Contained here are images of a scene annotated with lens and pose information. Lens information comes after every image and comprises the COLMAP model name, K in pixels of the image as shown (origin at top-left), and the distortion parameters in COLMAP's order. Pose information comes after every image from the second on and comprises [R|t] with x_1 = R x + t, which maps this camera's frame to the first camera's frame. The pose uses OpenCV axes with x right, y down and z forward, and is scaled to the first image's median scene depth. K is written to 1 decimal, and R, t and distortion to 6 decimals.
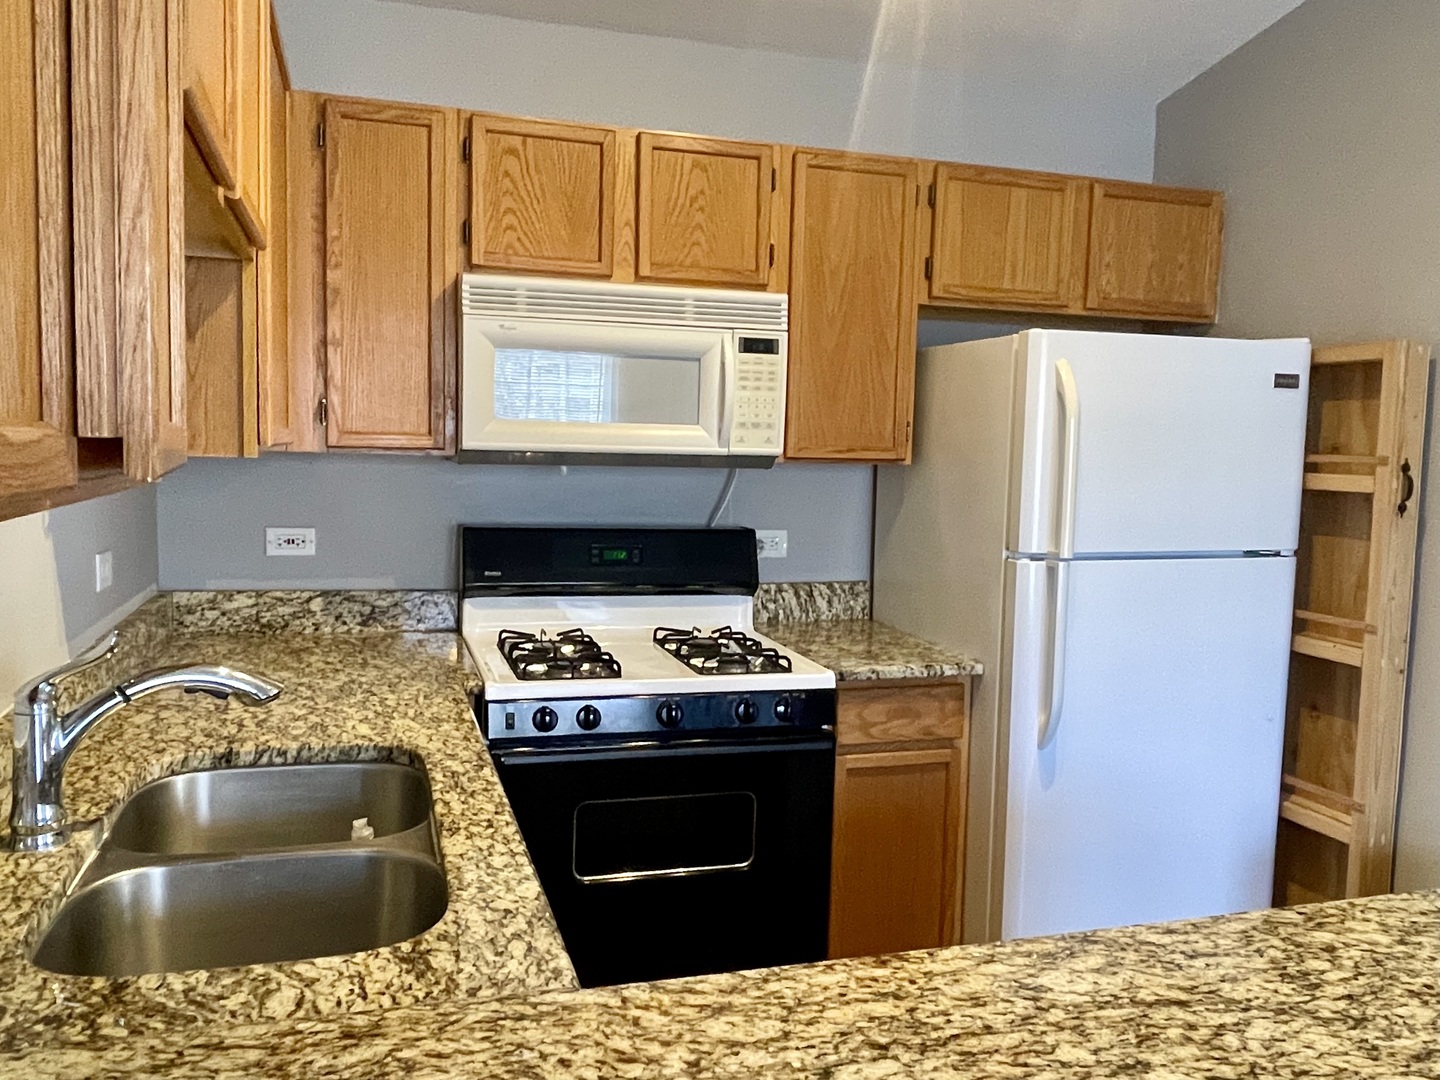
lens RADIAL K [[1143.5, 0, 720.0], [0, 1143.5, 540.0], [0, 0, 1]] dist [0.009597, 0.005464]
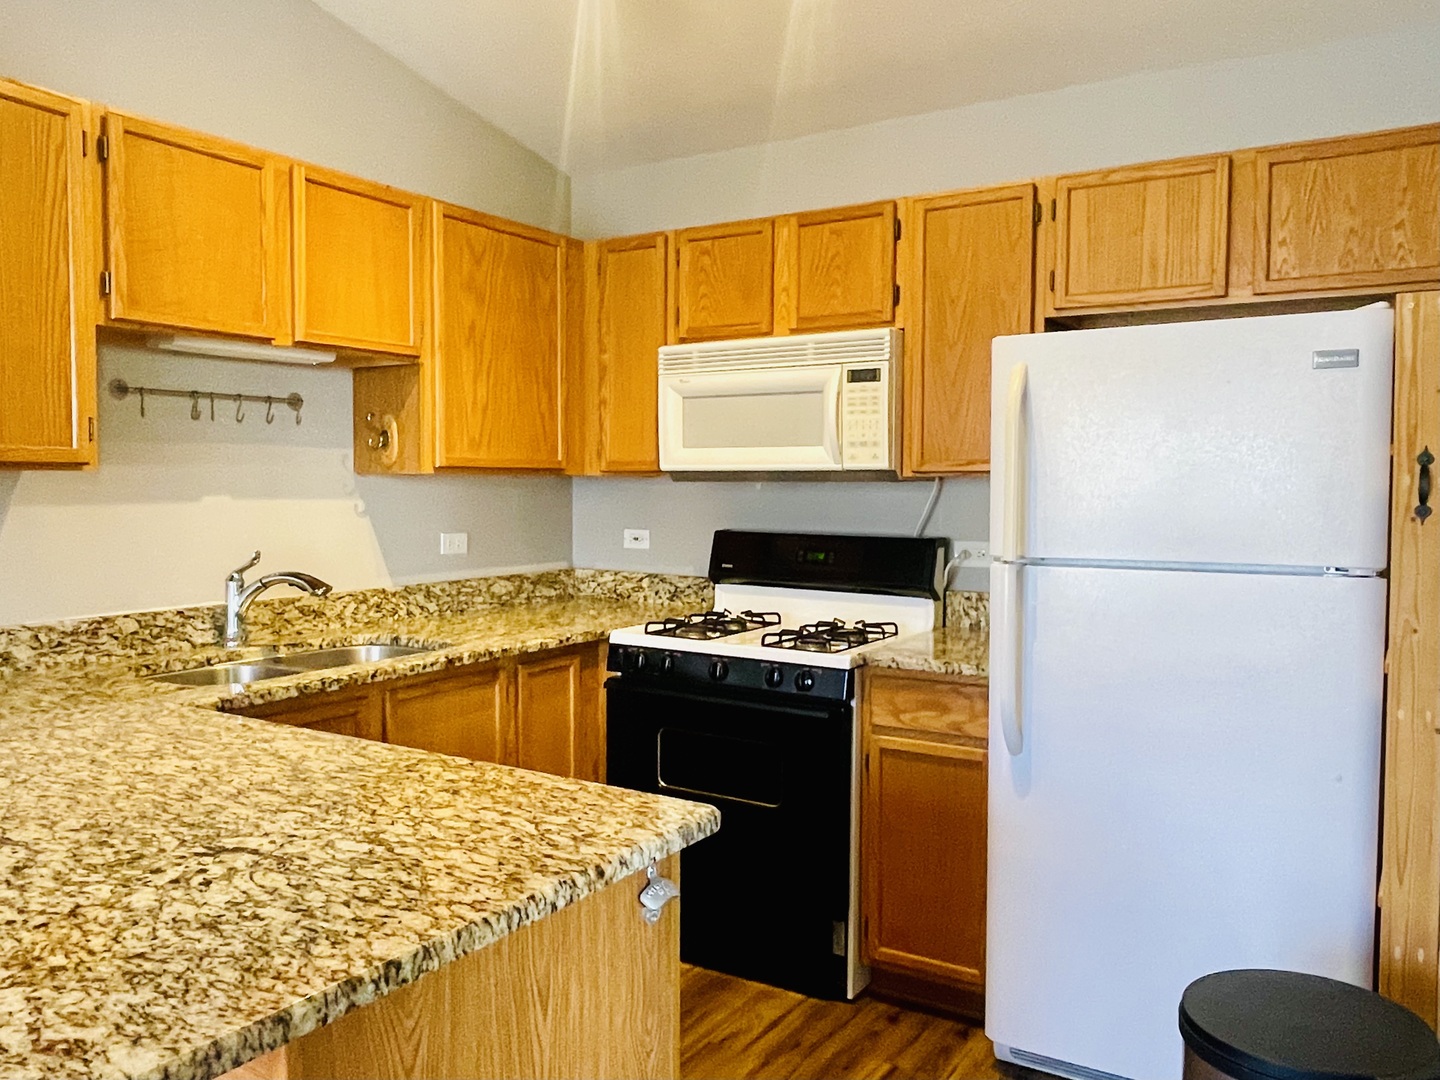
lens RADIAL K [[1143.5, 0, 720.0], [0, 1143.5, 540.0], [0, 0, 1]] dist [0.009597, 0.005464]
pose [[0.645860, 0.017180, -0.763262, 0.824298], [-0.053754, 0.998289, -0.023015, 0.031389], [0.761561, 0.055893, 0.645679, 0.145580]]
